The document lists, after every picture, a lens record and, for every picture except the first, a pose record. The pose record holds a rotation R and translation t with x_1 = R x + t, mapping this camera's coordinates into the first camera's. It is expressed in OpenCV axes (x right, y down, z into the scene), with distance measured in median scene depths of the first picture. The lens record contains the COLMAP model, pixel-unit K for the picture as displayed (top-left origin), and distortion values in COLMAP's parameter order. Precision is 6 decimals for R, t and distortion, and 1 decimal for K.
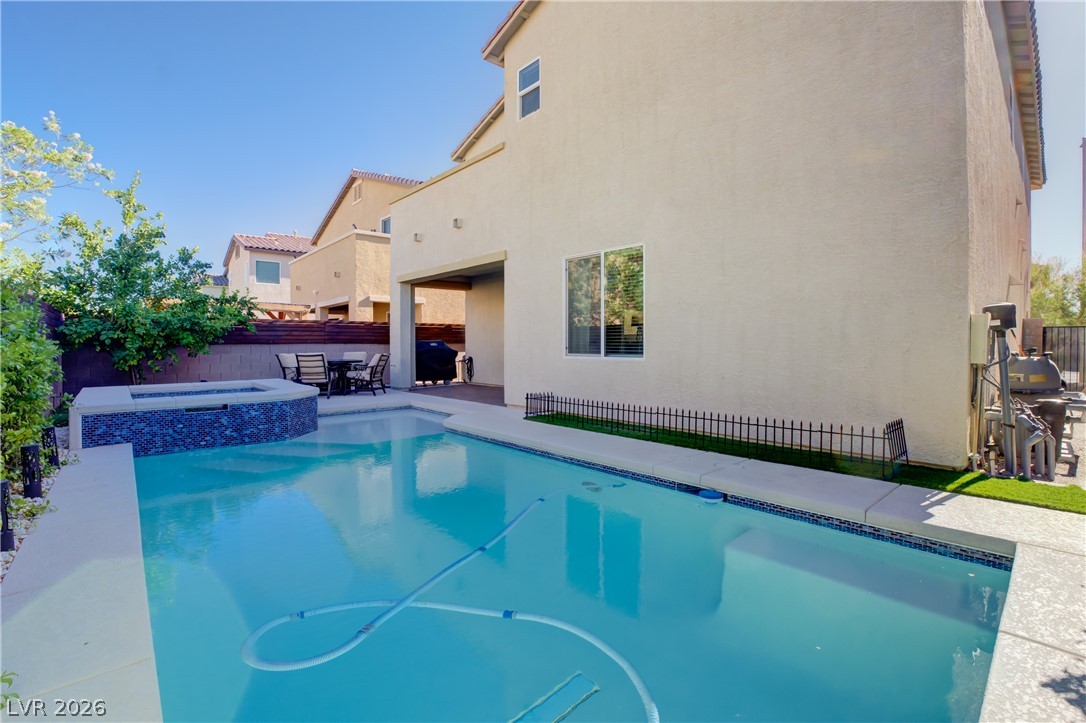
lens RADIAL K [[488.0, 0, 543.0], [0, 488.0, 361.5], [0, 0, 1]] dist [-0.003051, -0.000515]
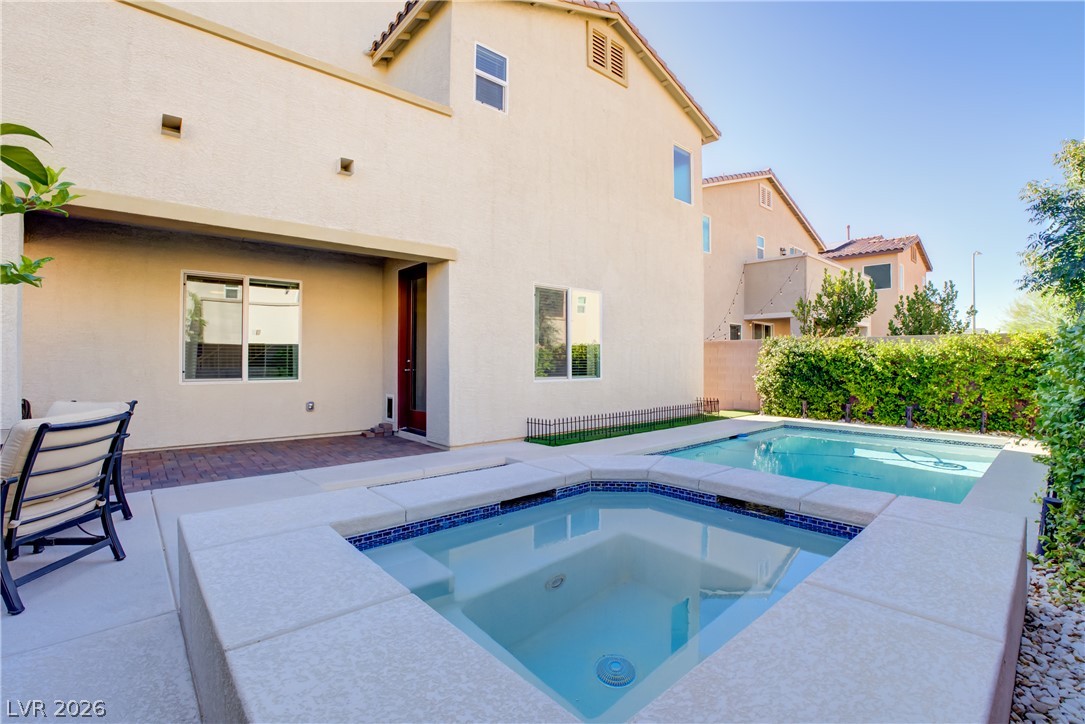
lens RADIAL K [[487.5, 0, 542.5], [0, 487.5, 362.0], [0, 0, 1]] dist [-0.003051, -0.000515]
pose [[0.029354, -0.005735, 0.999553, -0.985654], [0.027200, 0.999618, 0.004937, -0.053236], [-0.999199, 0.027043, 0.029499, 0.972963]]
